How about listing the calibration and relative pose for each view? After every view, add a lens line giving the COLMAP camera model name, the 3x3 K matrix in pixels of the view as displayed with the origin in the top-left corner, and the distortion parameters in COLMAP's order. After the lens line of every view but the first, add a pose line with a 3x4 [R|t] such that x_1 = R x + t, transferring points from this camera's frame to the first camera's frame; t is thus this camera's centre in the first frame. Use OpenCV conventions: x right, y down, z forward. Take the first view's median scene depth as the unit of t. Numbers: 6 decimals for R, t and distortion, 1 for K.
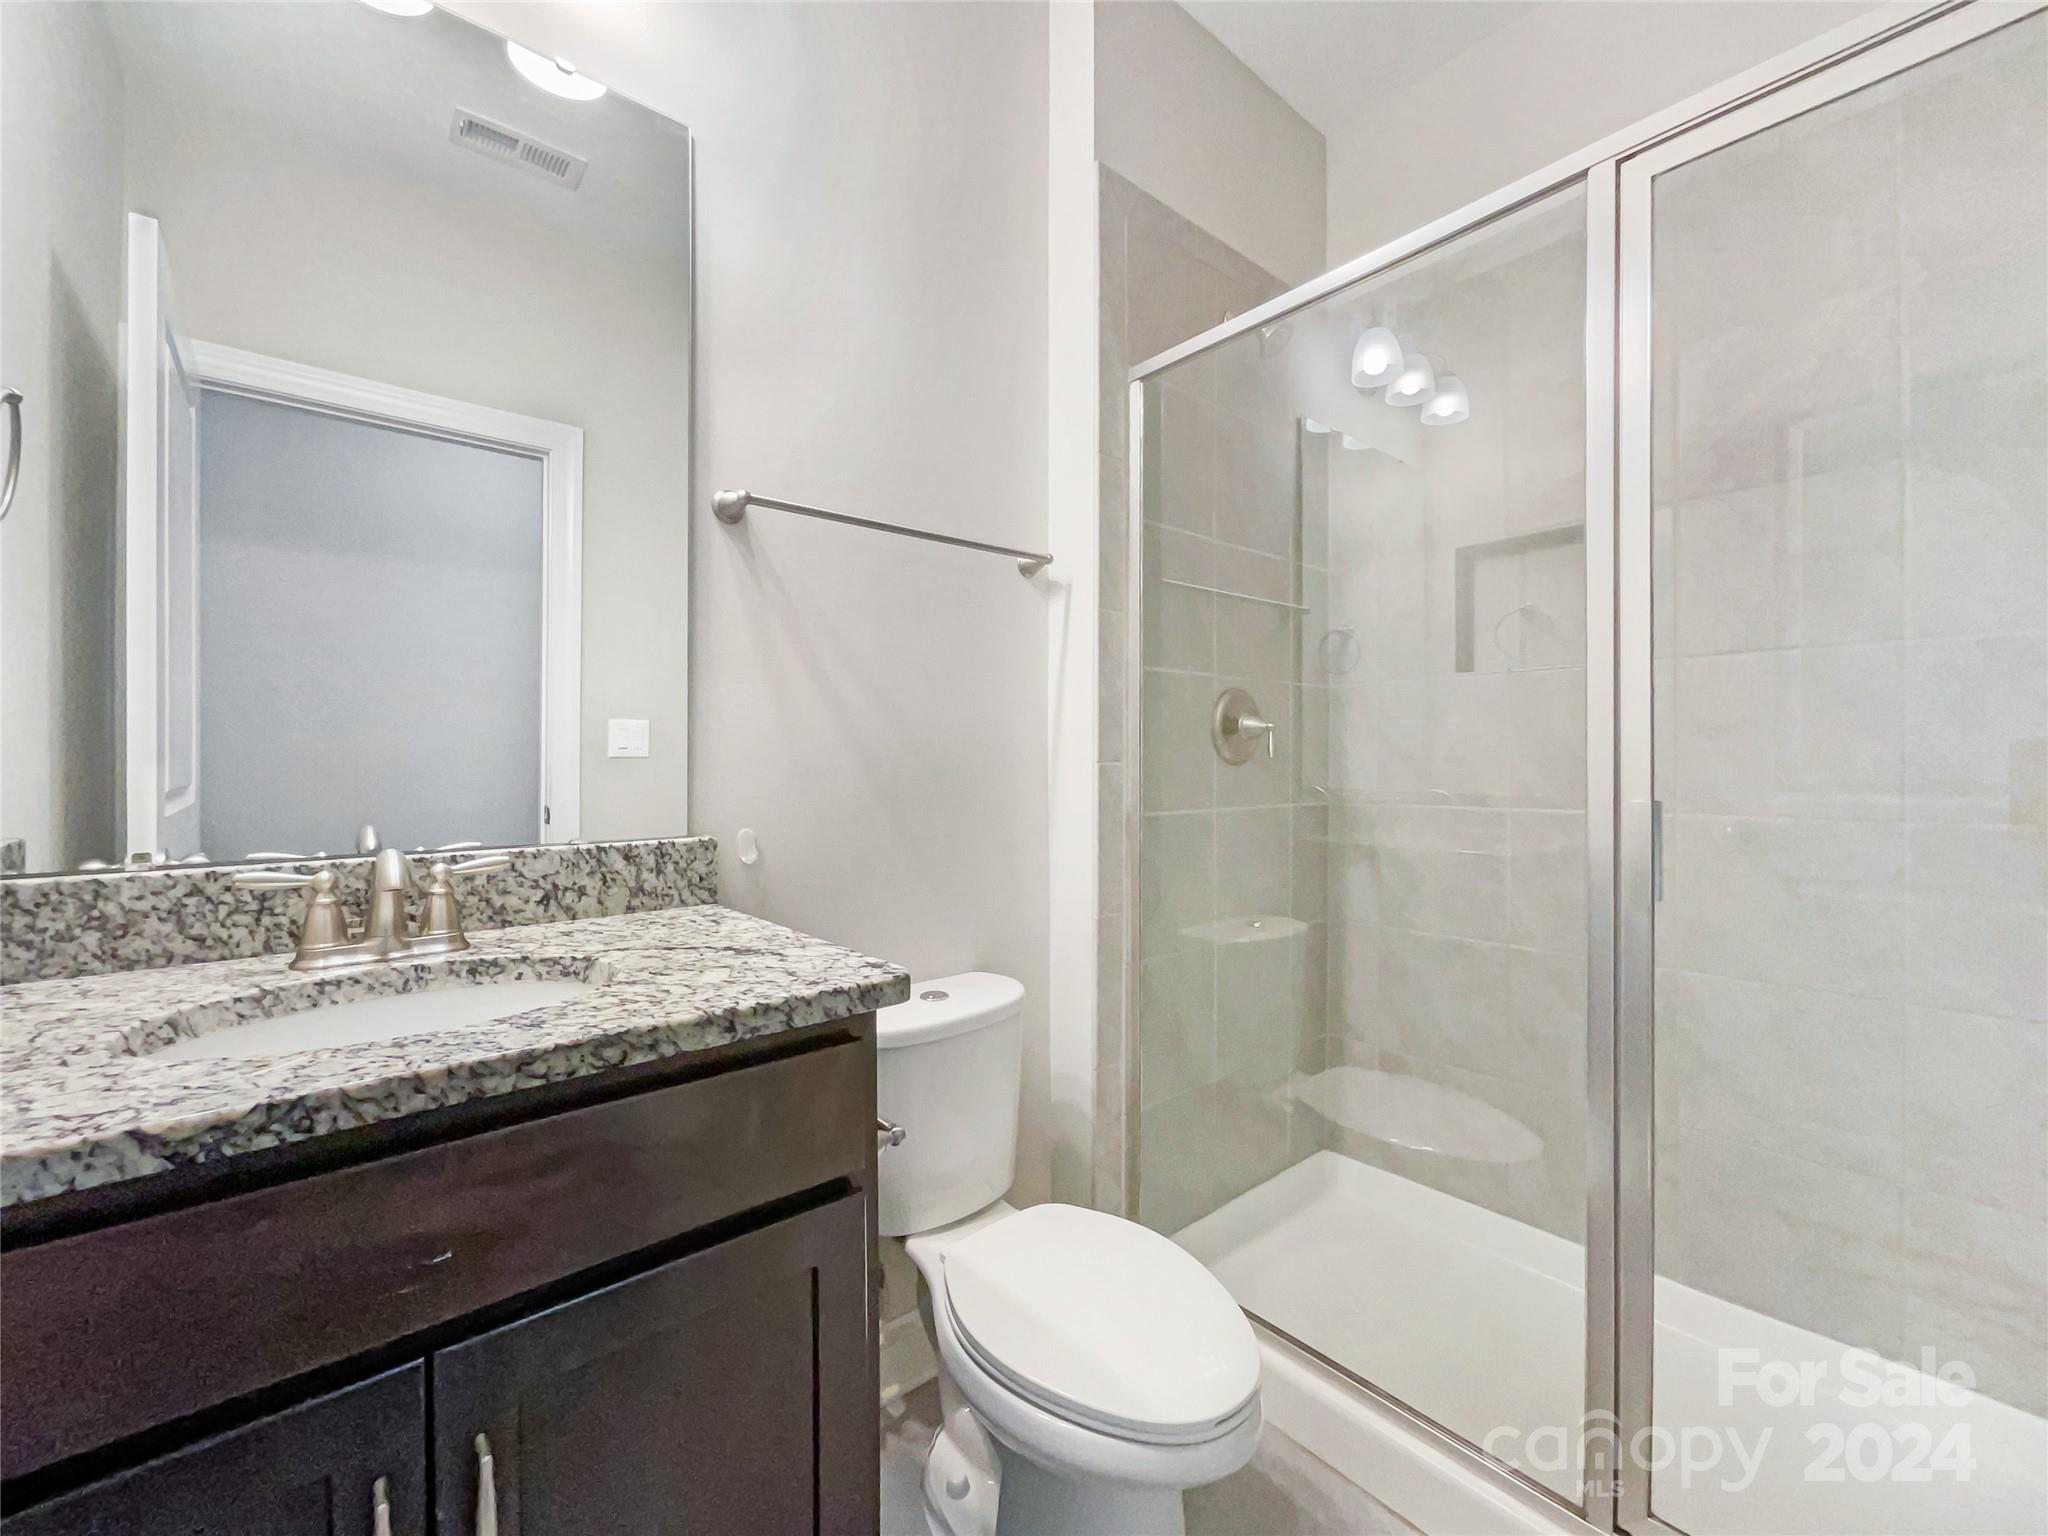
lens RADIAL K [[837.7, 0, 1024.9], [0, 837.7, 751.7], [0, 0, 1]] dist [0.000432, 0.000017]
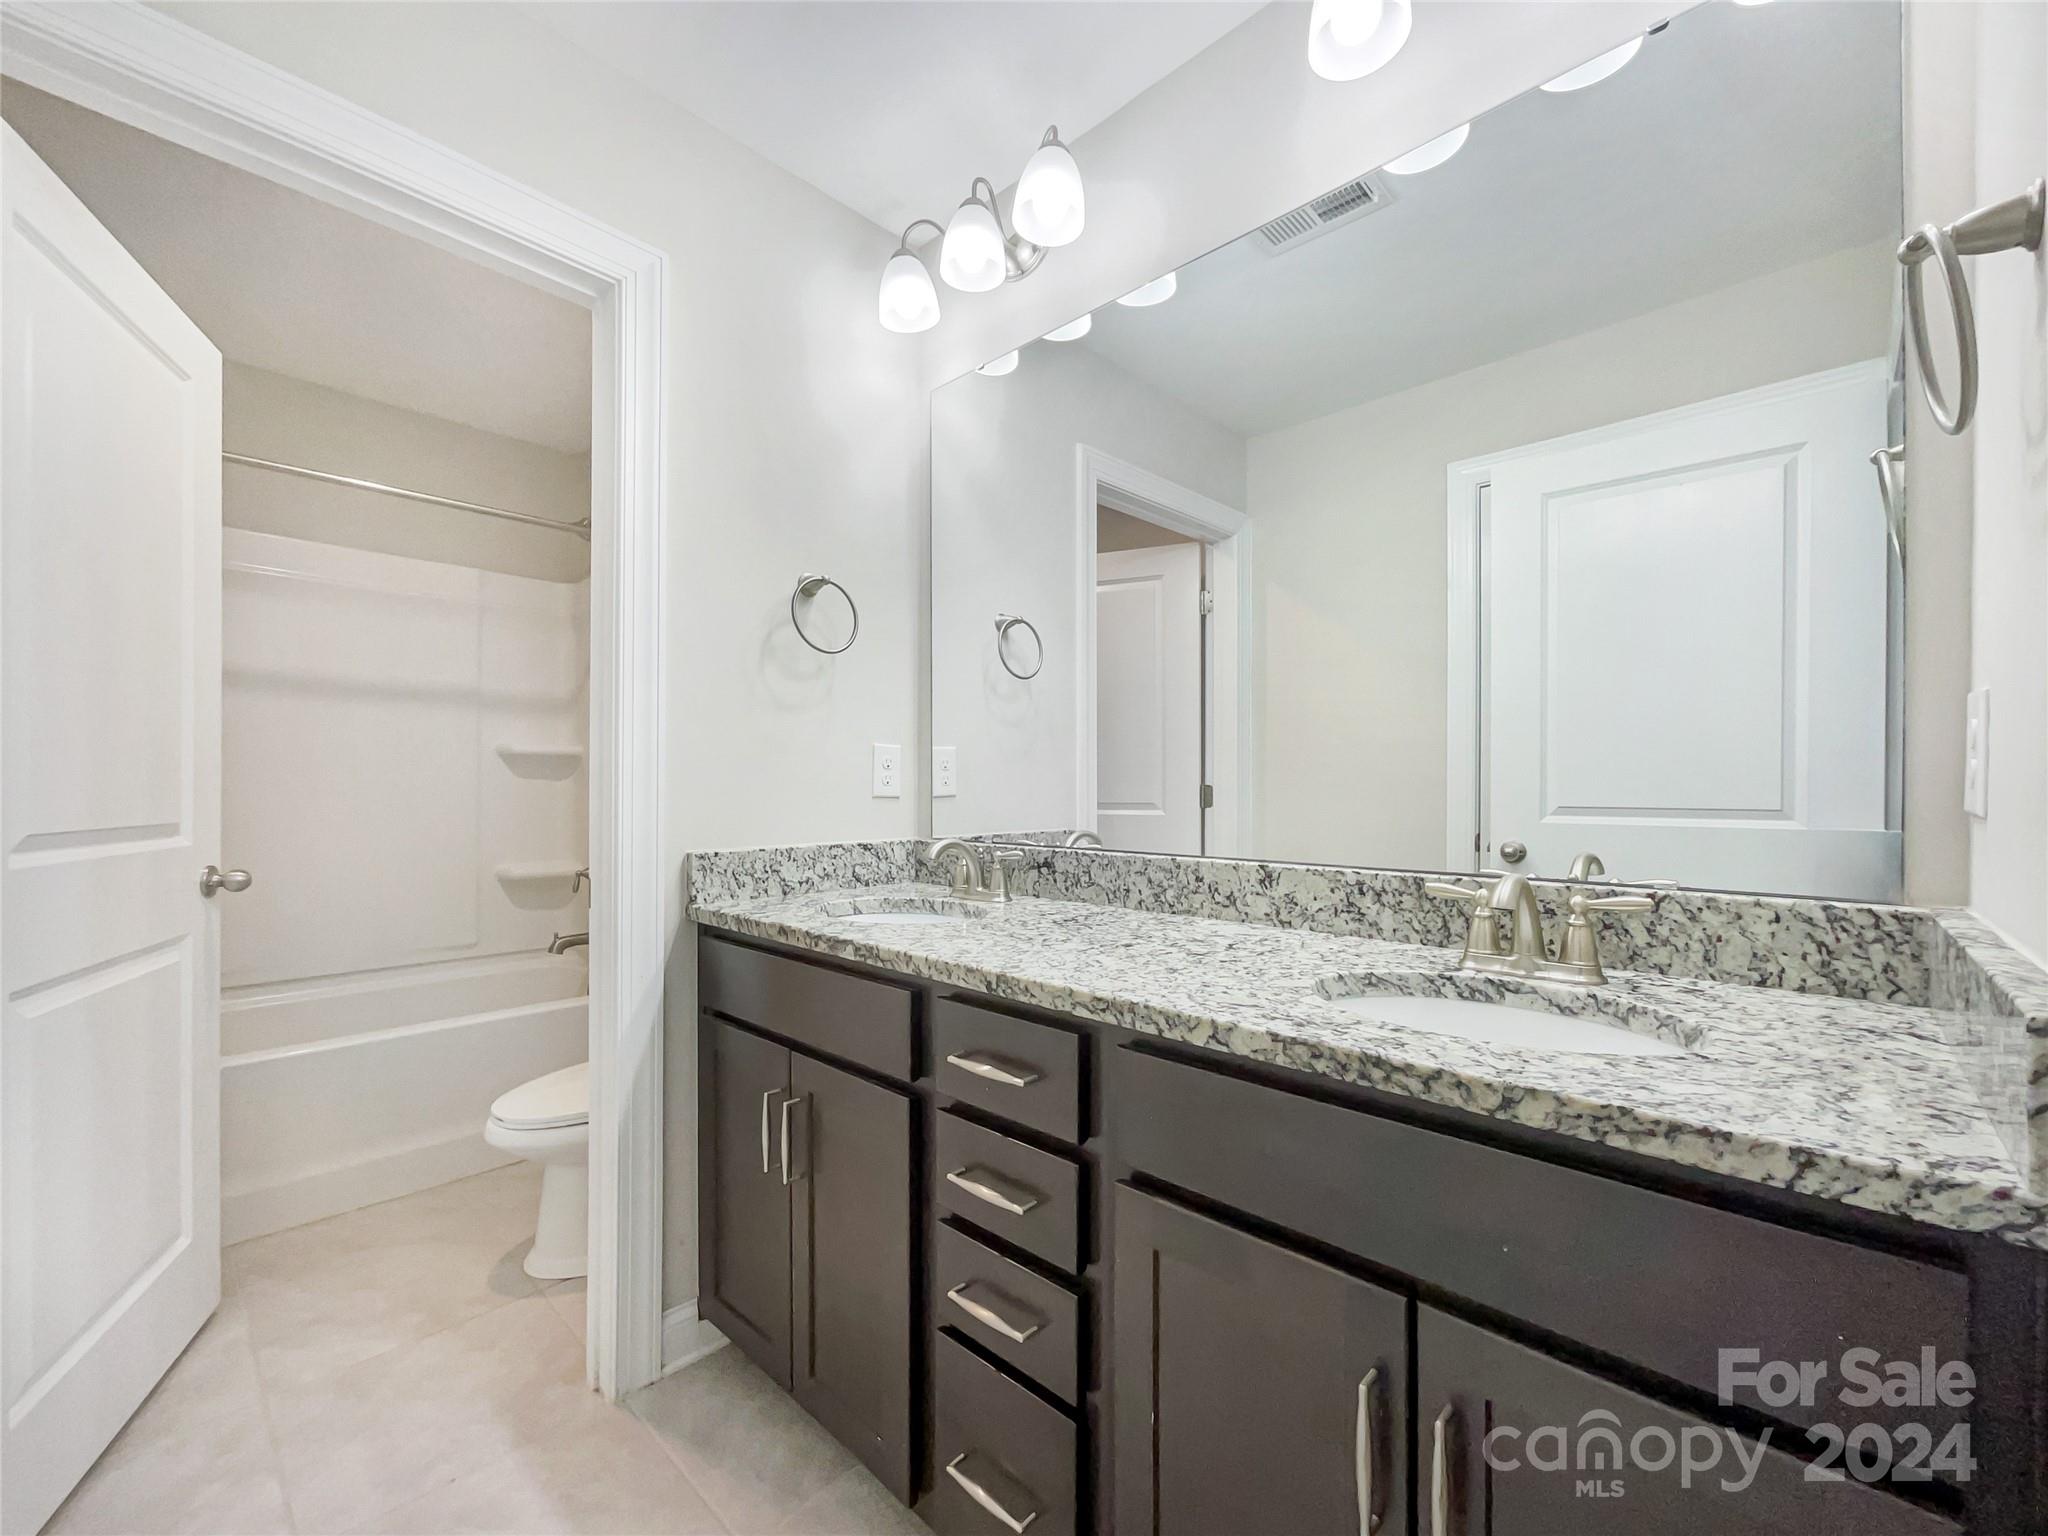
lens RADIAL K [[837.7, 0, 1024.9], [0, 837.7, 751.7], [0, 0, 1]] dist [0.000432, 0.000017]
pose [[0.113029, -0.044764, -0.992583, 0.321942], [0.001616, 0.998992, -0.044869, 0.006560], [0.993590, 0.003468, 0.112987, 0.289615]]
